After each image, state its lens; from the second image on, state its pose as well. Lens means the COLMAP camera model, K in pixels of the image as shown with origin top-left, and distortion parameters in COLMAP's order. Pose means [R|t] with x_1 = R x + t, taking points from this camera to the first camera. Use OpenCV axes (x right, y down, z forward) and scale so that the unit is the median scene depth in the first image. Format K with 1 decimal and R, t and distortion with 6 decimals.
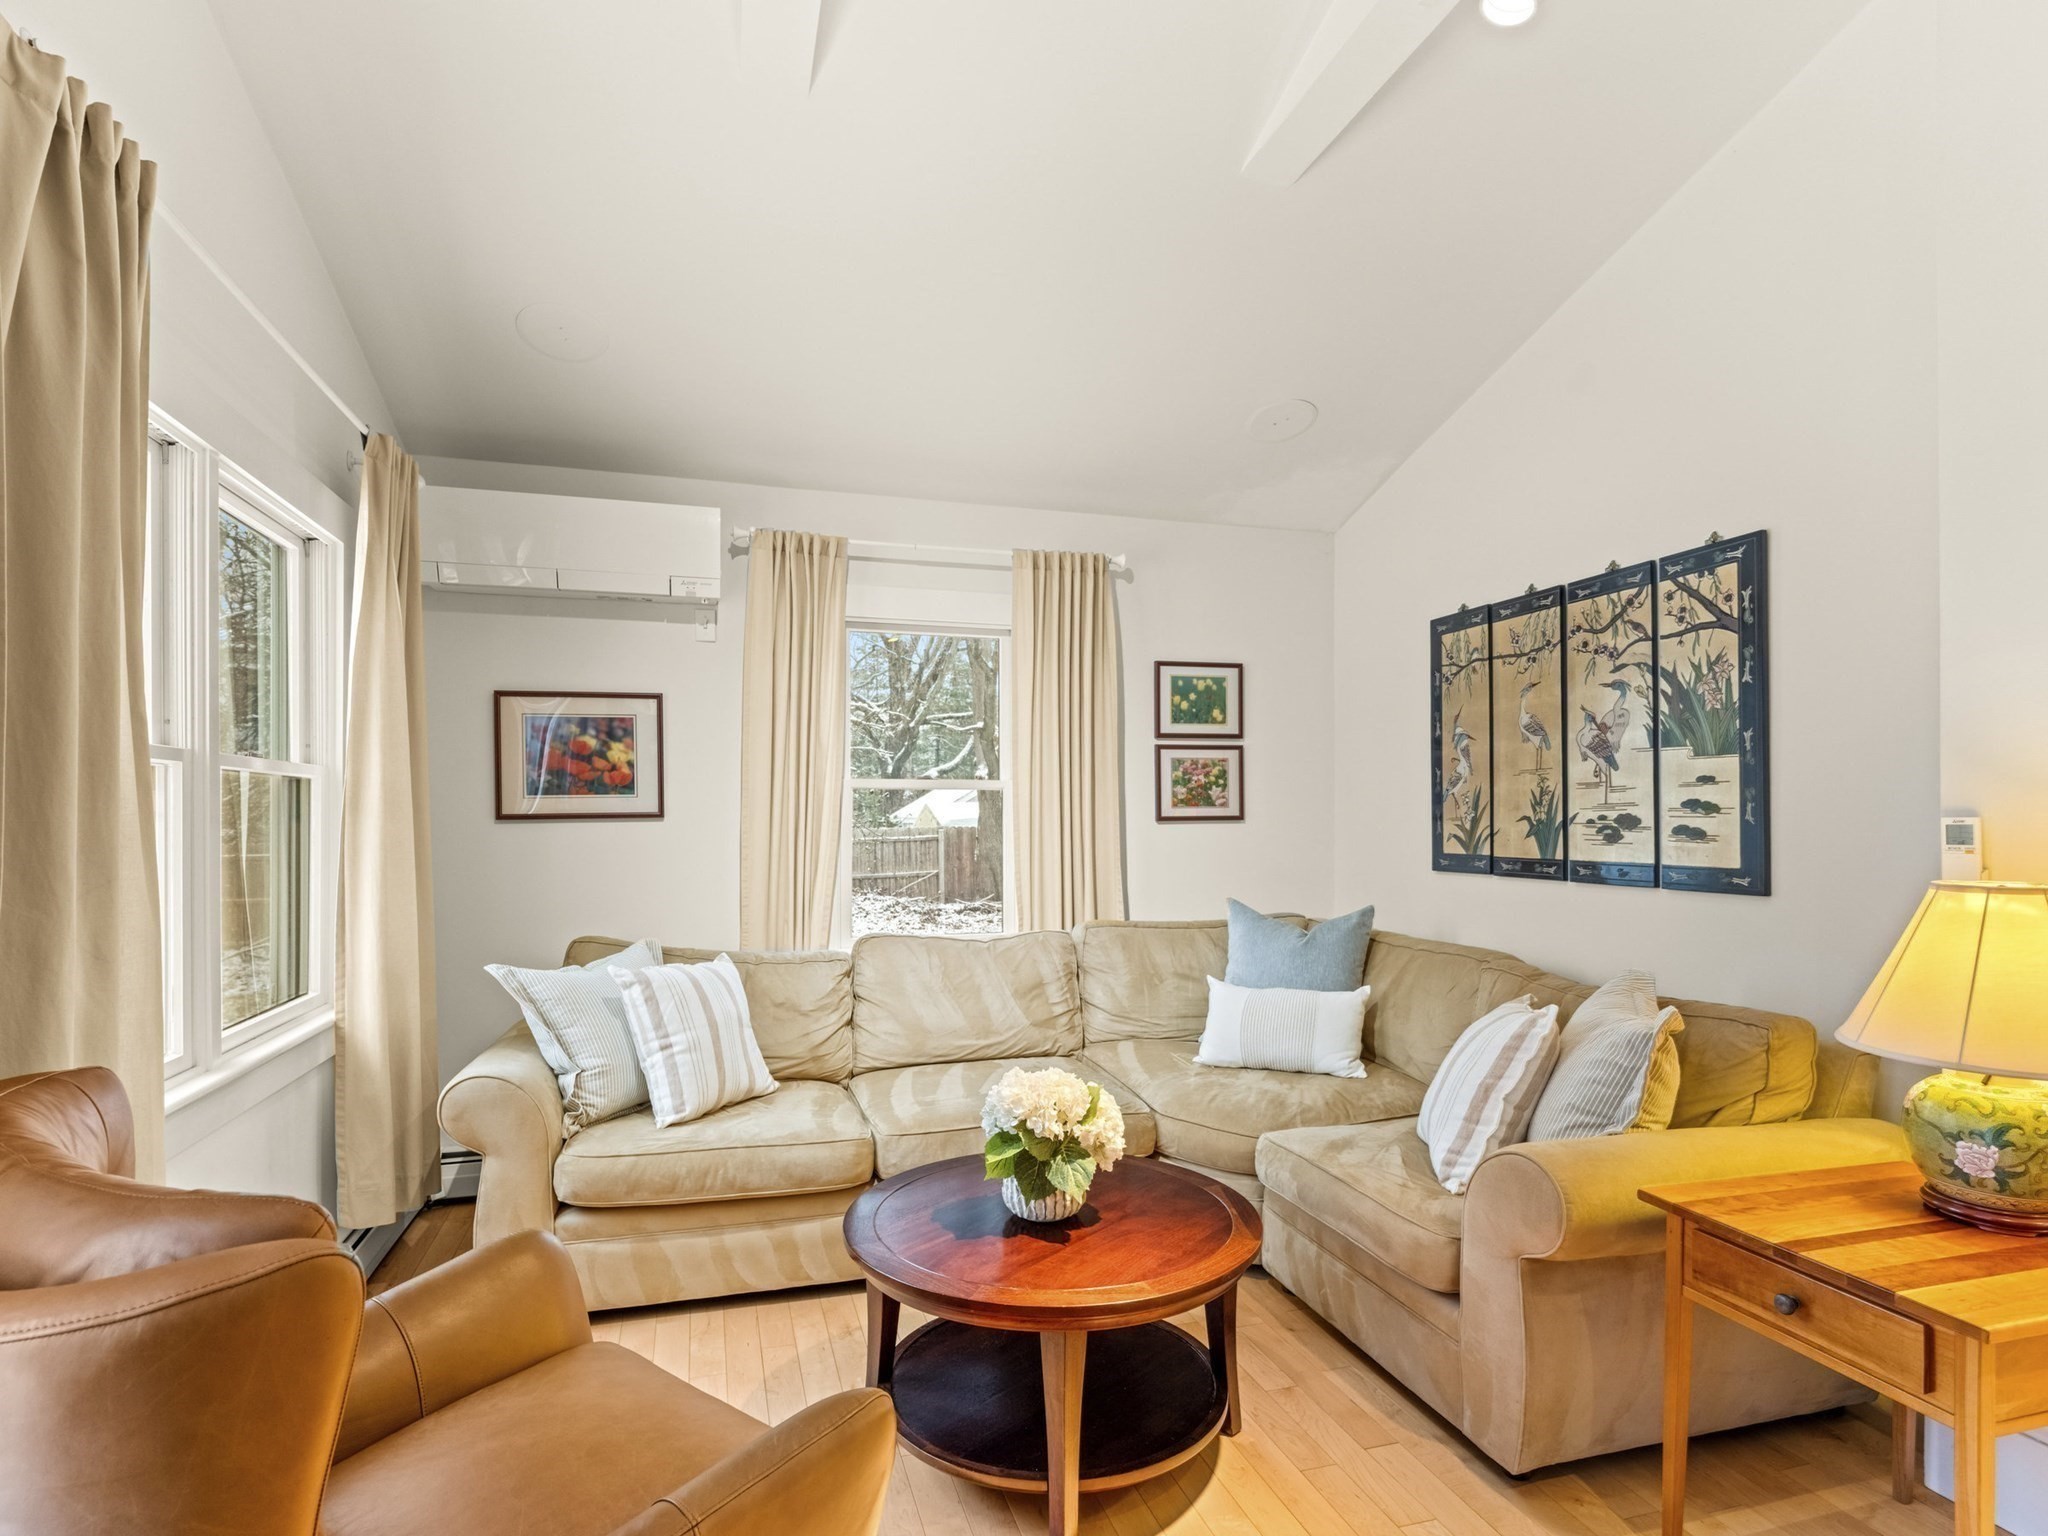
lens RADIAL K [[1109.1, 0, 1030.2], [0, 1109.1, 808.5], [0, 0, 1]] dist [0.002027, 0.000088]
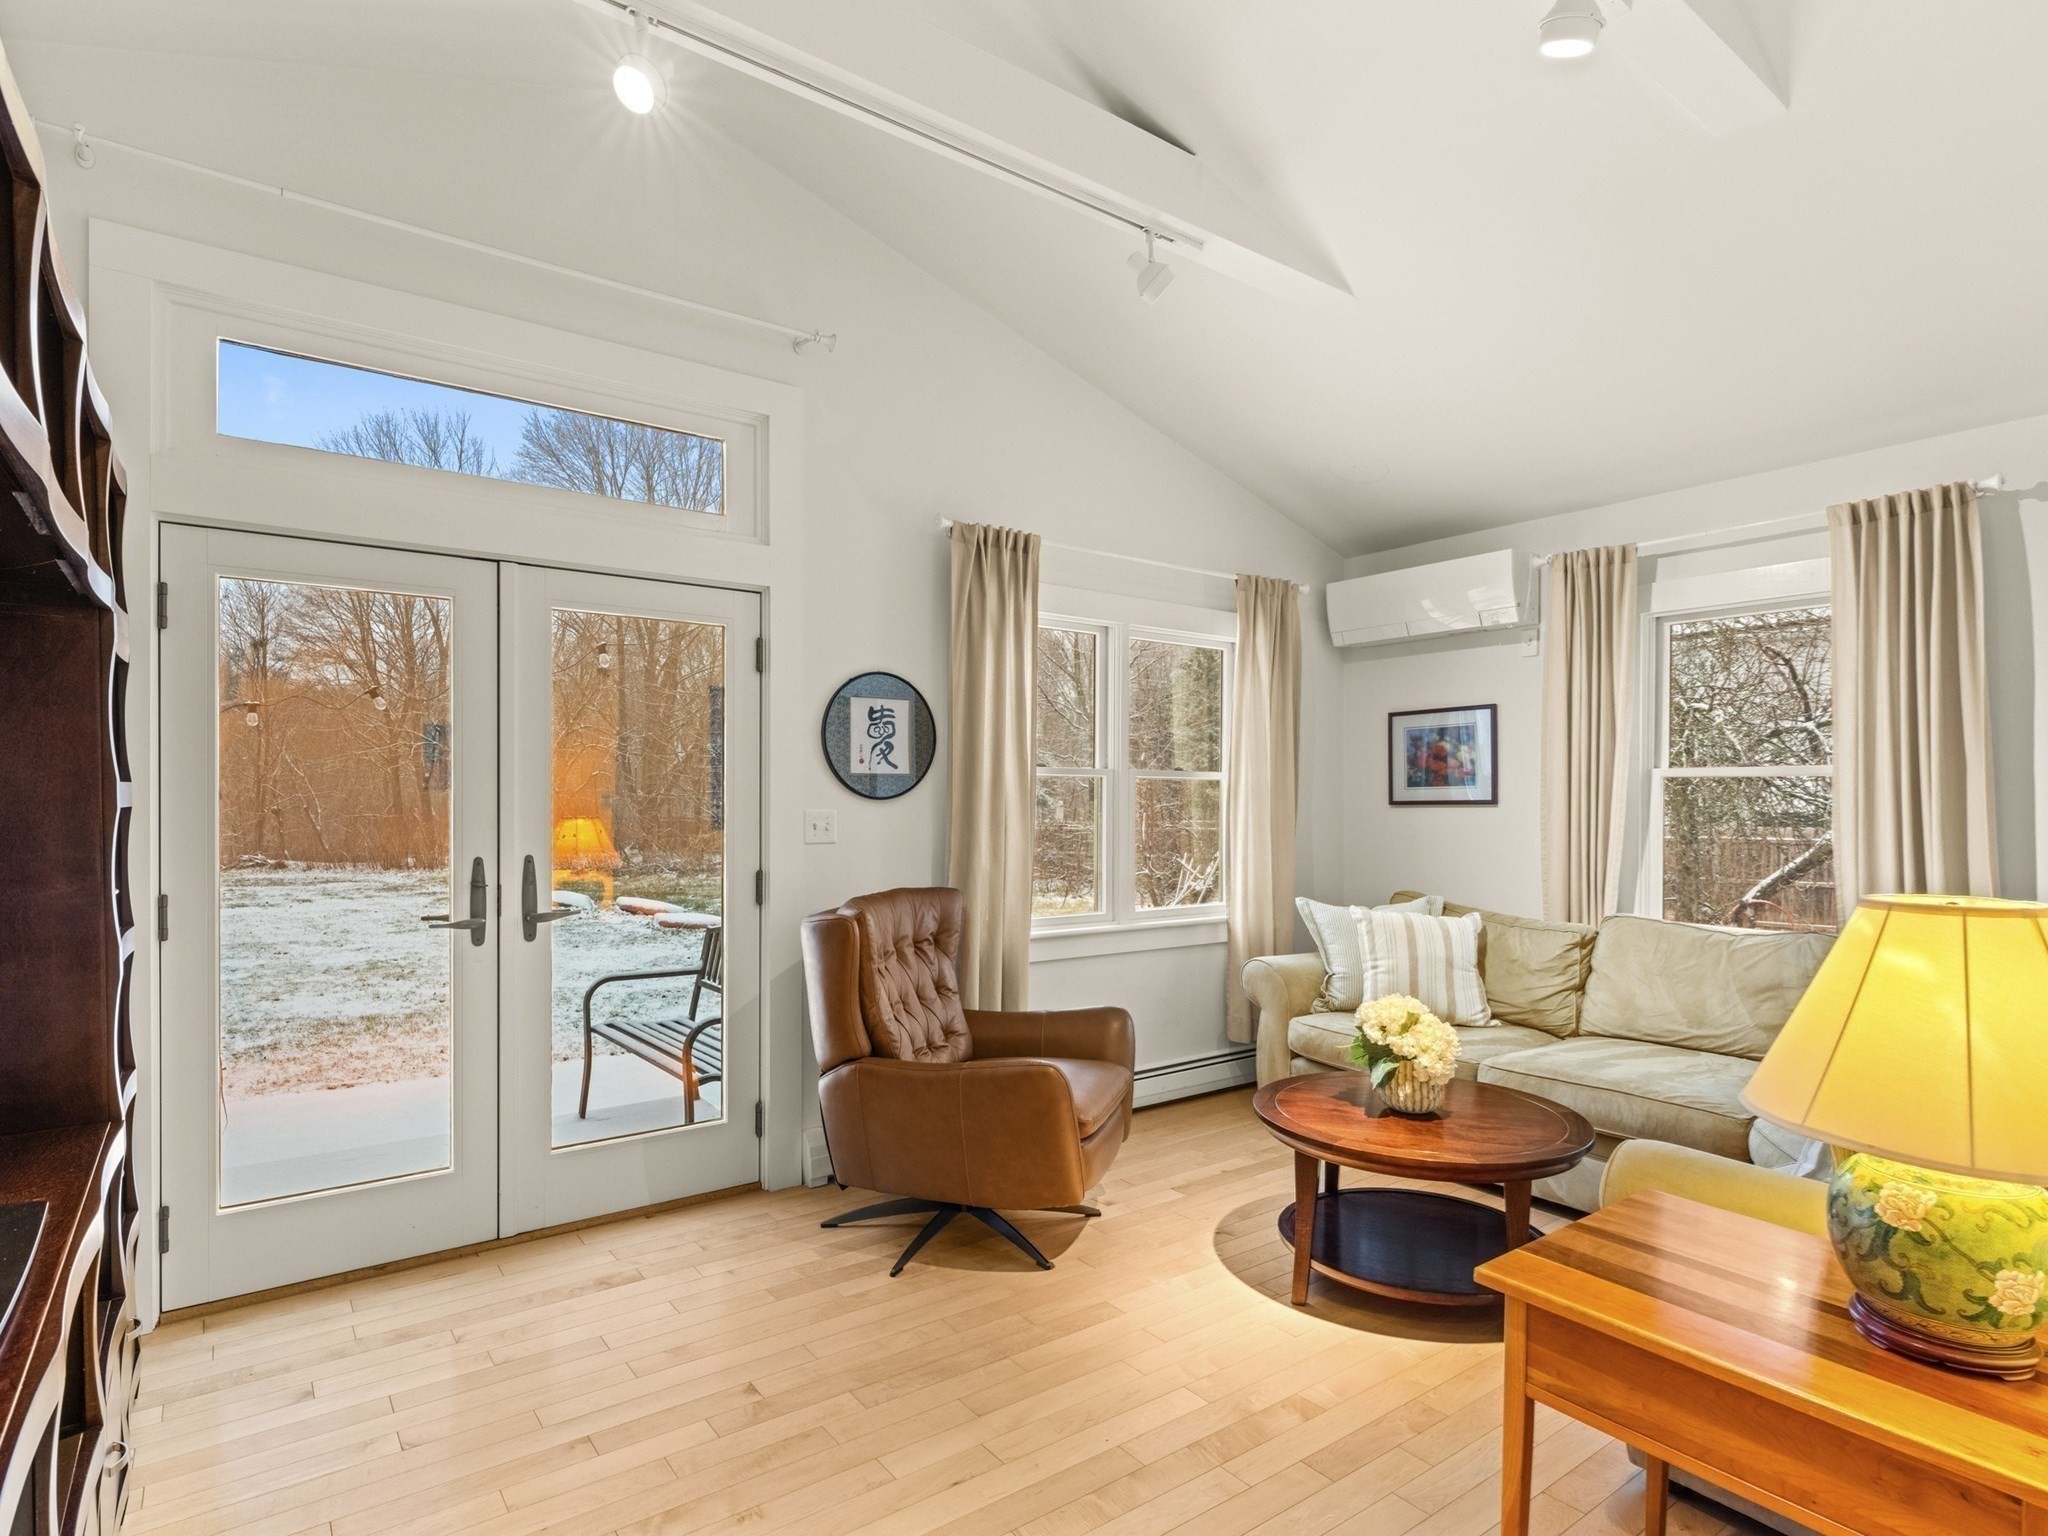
lens RADIAL K [[1085.7, 0, 1027.1], [0, 1085.7, 812.7], [0, 0, 1]] dist [0.001312, -0.000294]
pose [[0.335709, 0.014248, -0.941858, 0.657905], [-0.005772, 0.999898, 0.013069, 0.004838], [0.941948, 0.001049, 0.335757, 0.106835]]
